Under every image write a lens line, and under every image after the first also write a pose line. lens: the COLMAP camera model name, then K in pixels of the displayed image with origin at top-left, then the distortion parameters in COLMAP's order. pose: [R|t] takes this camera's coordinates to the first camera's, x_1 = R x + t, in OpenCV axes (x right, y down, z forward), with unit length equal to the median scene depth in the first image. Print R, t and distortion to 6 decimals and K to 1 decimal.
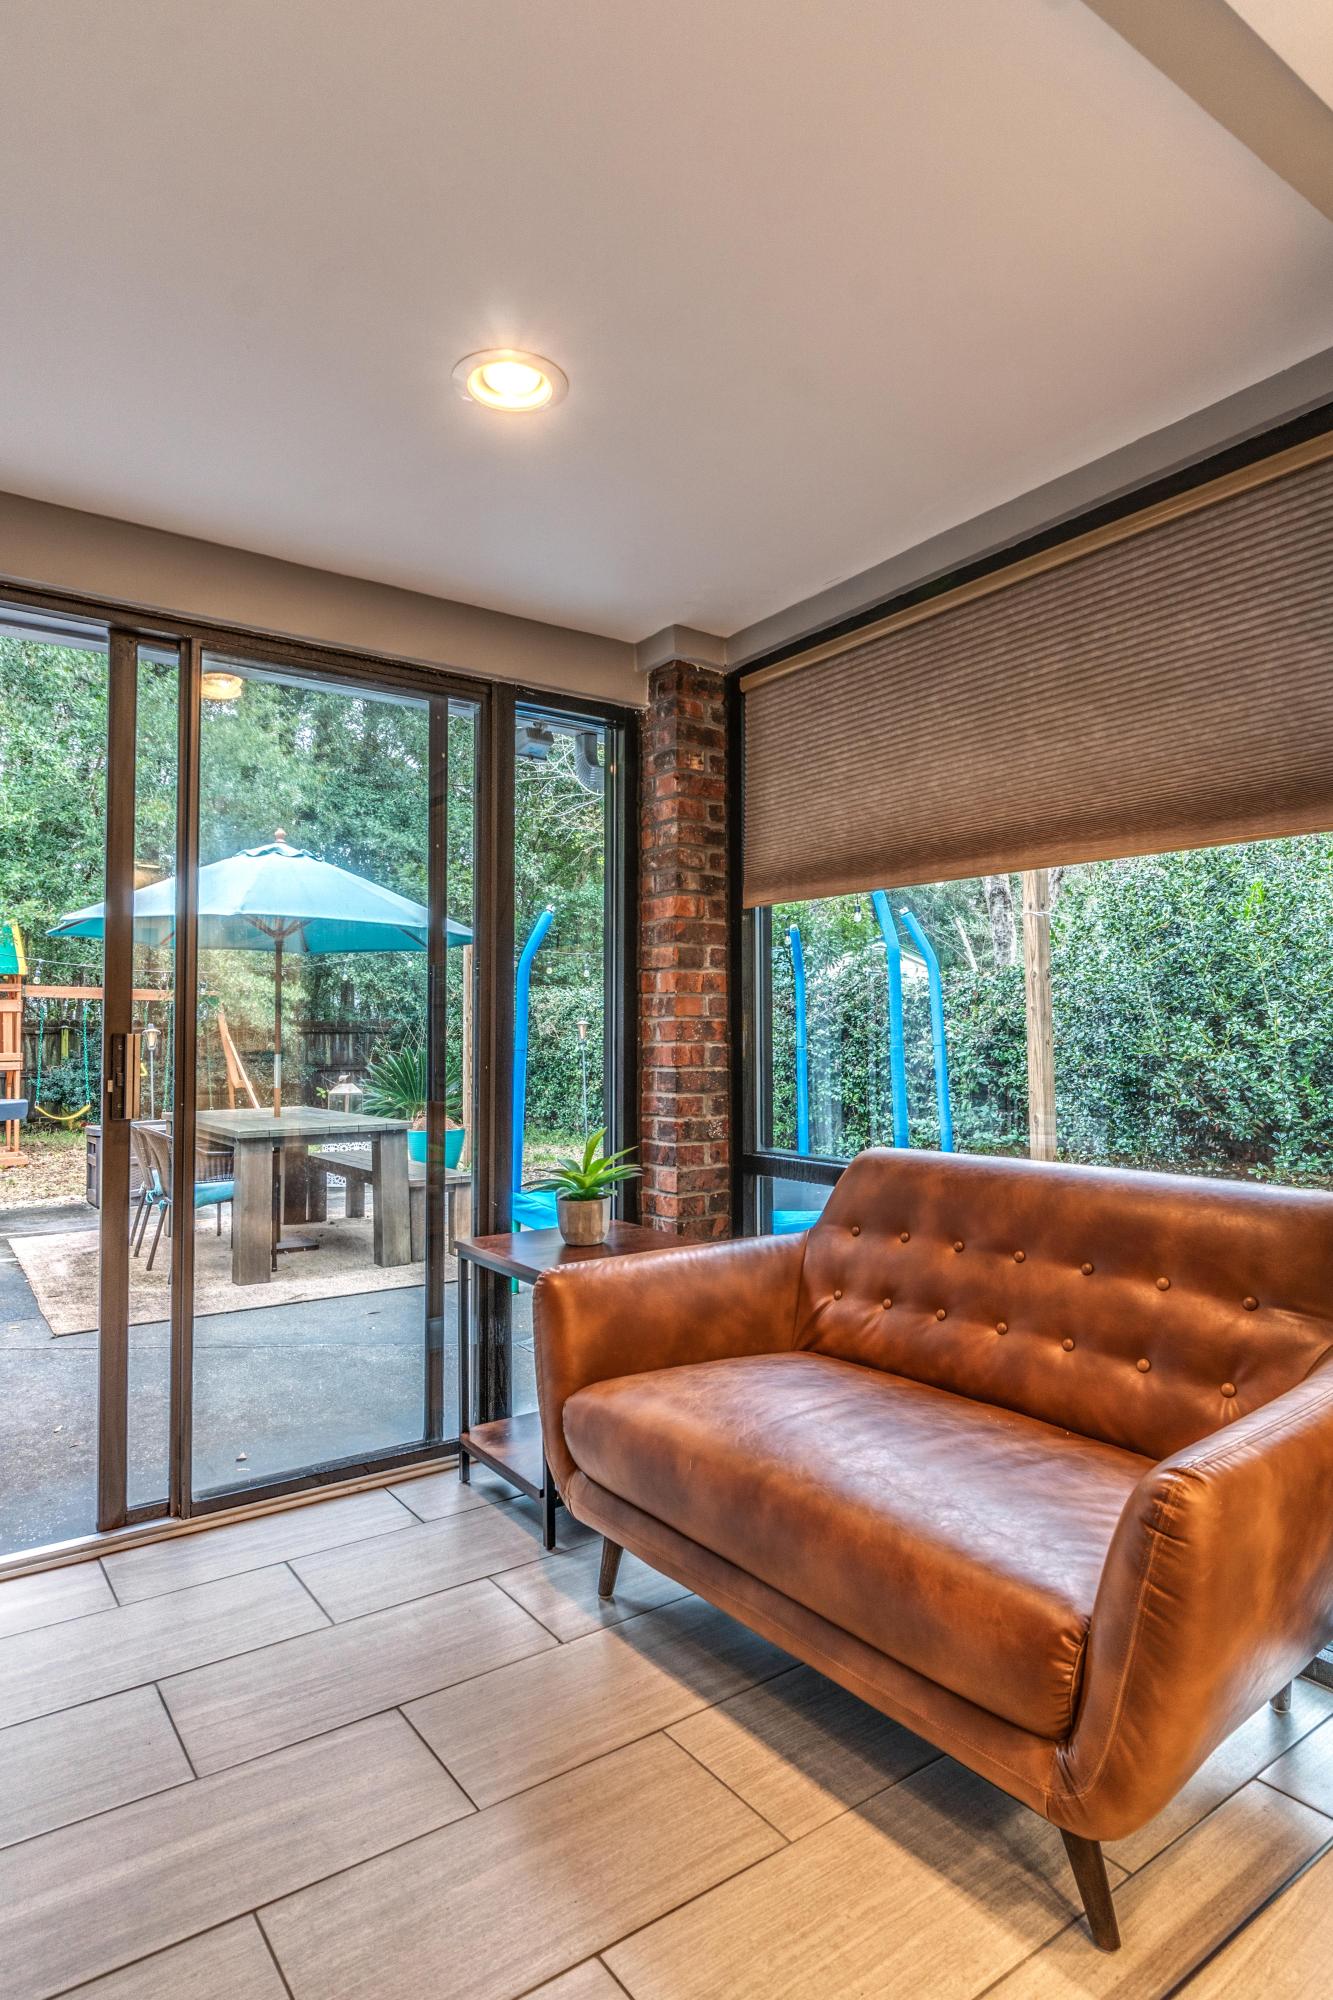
lens RADIAL K [[1120.9, 0, 695.8], [0, 1120.9, 975.9], [0, 0, 1]] dist [0.001554, -0.002586]
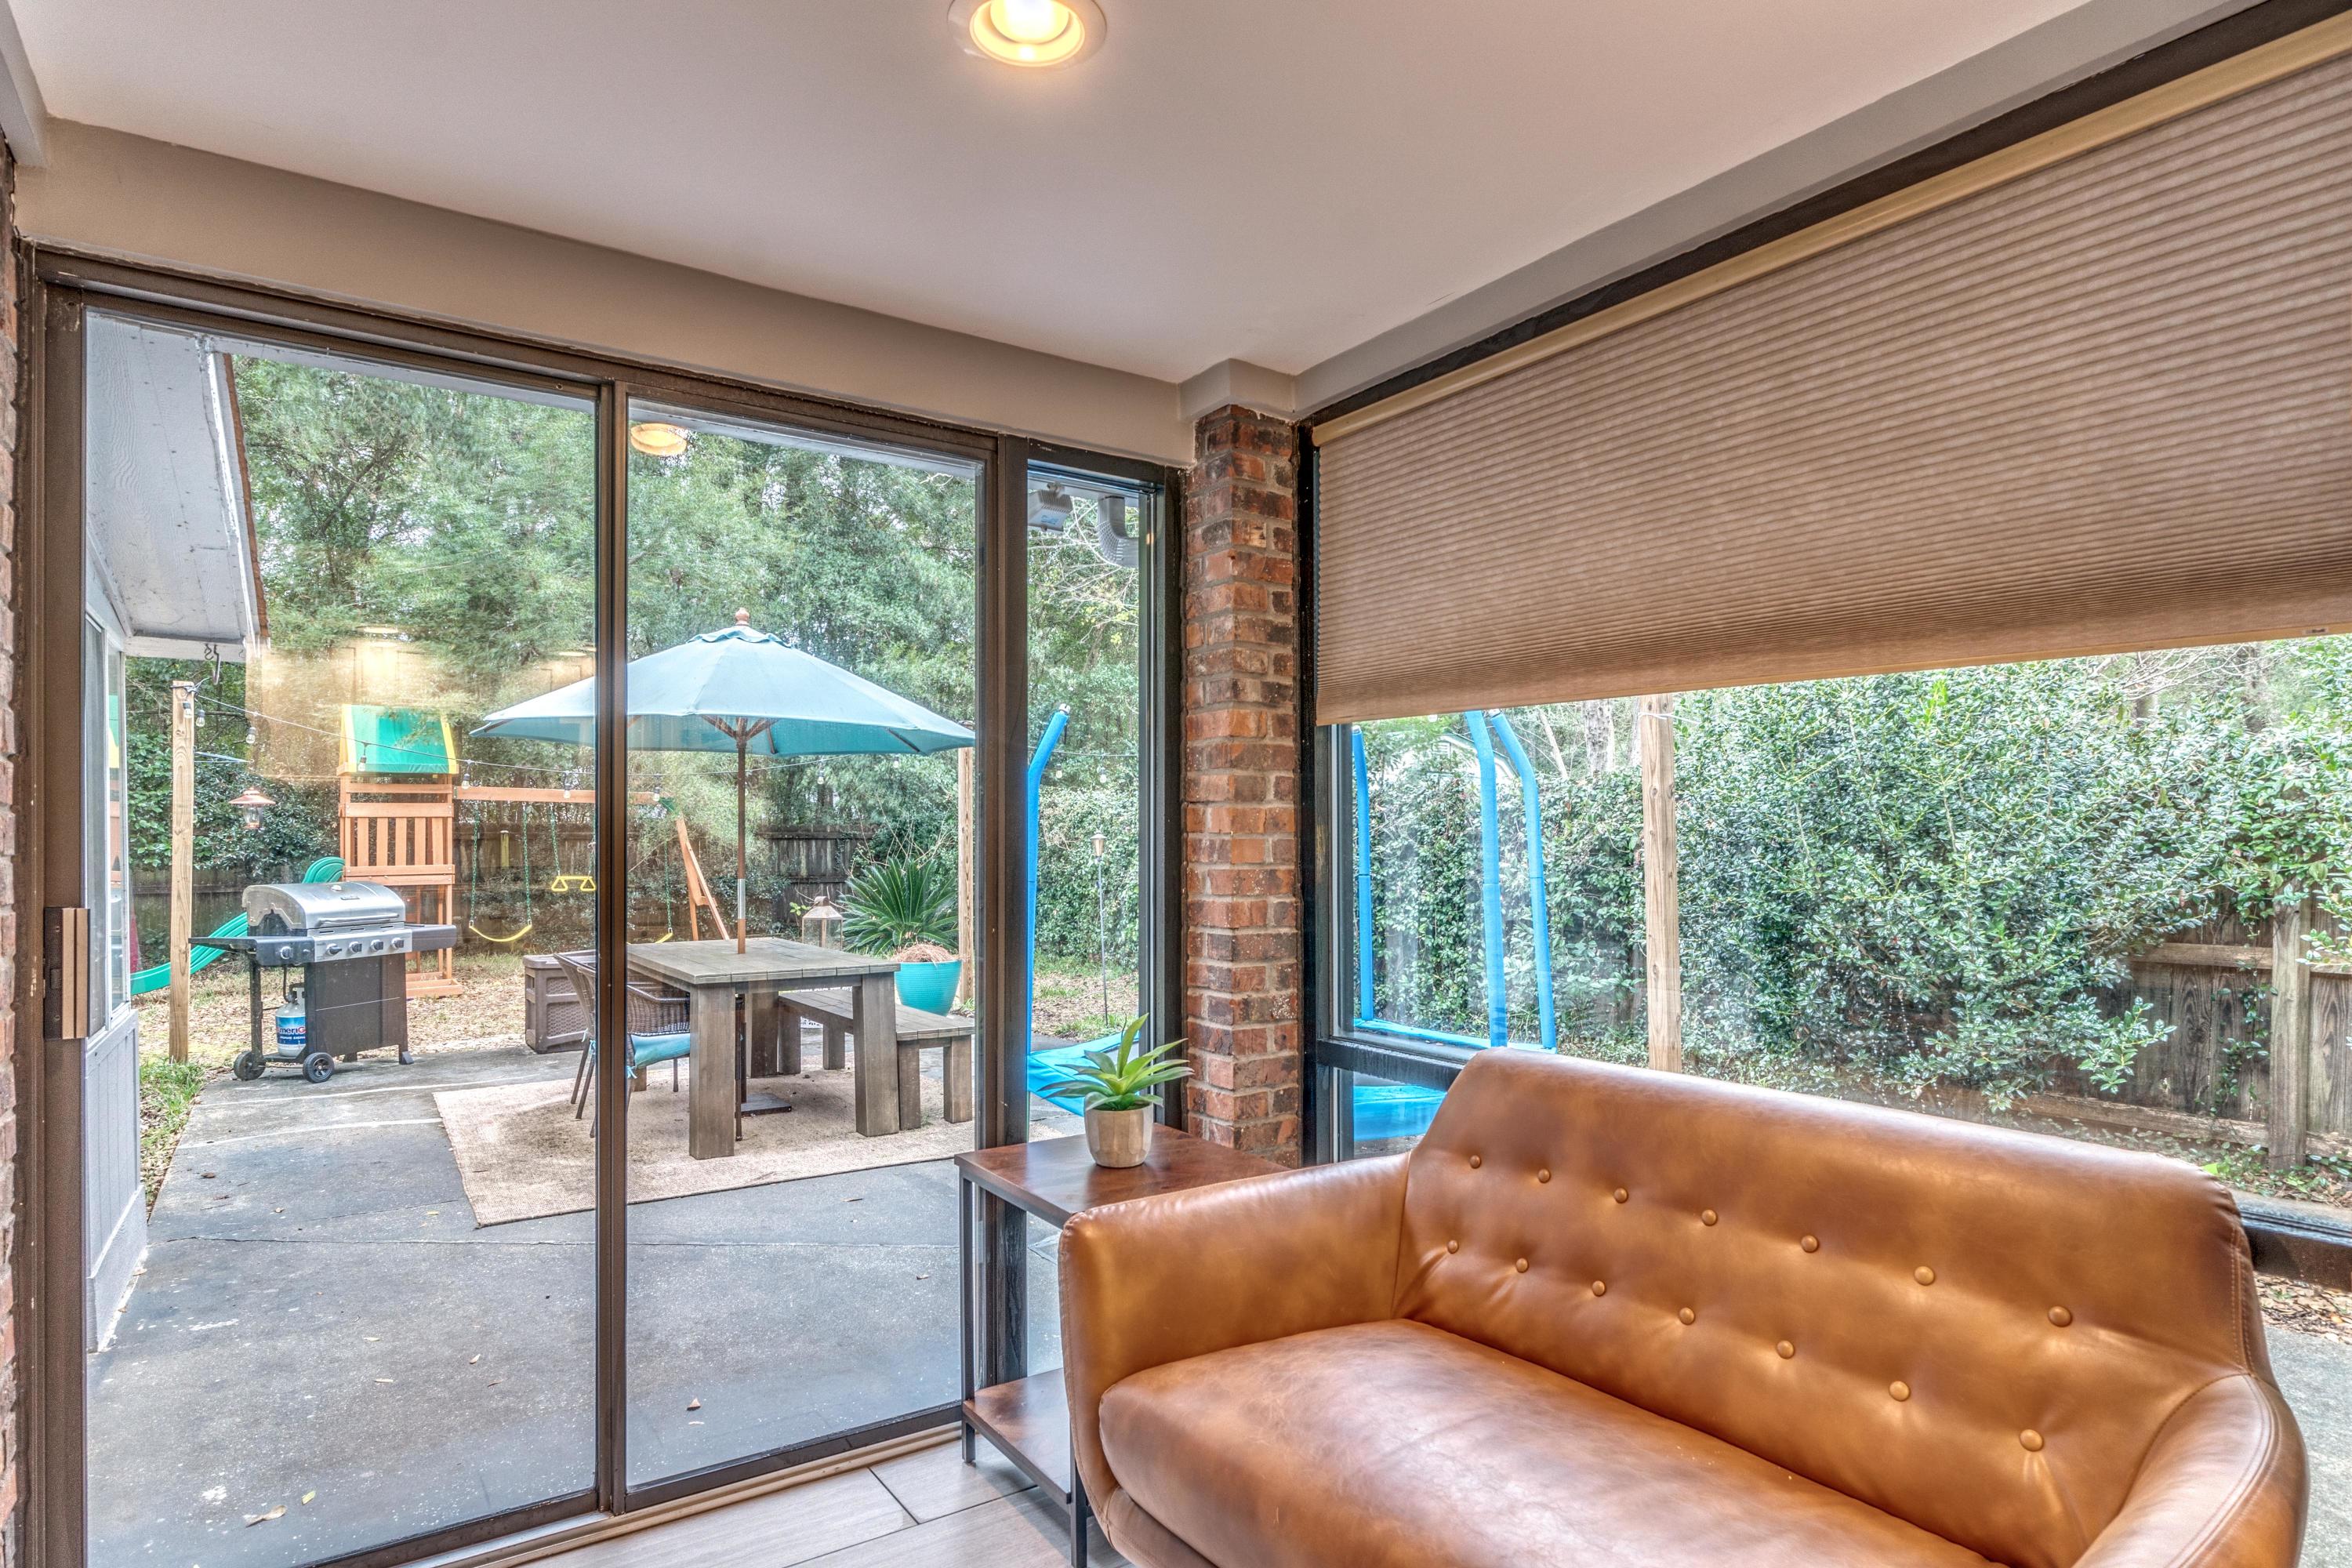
lens RADIAL K [[1250.4, 0, 1169.0], [0, 1250.4, 816.6], [0, 0, 1]] dist [-0.003272, -0.000447]
pose [[0.999376, 0.006758, -0.034672, -0.031196], [-0.005102, 0.998852, 0.047628, -0.038384], [0.034954, -0.047421, 0.998263, 0.121688]]
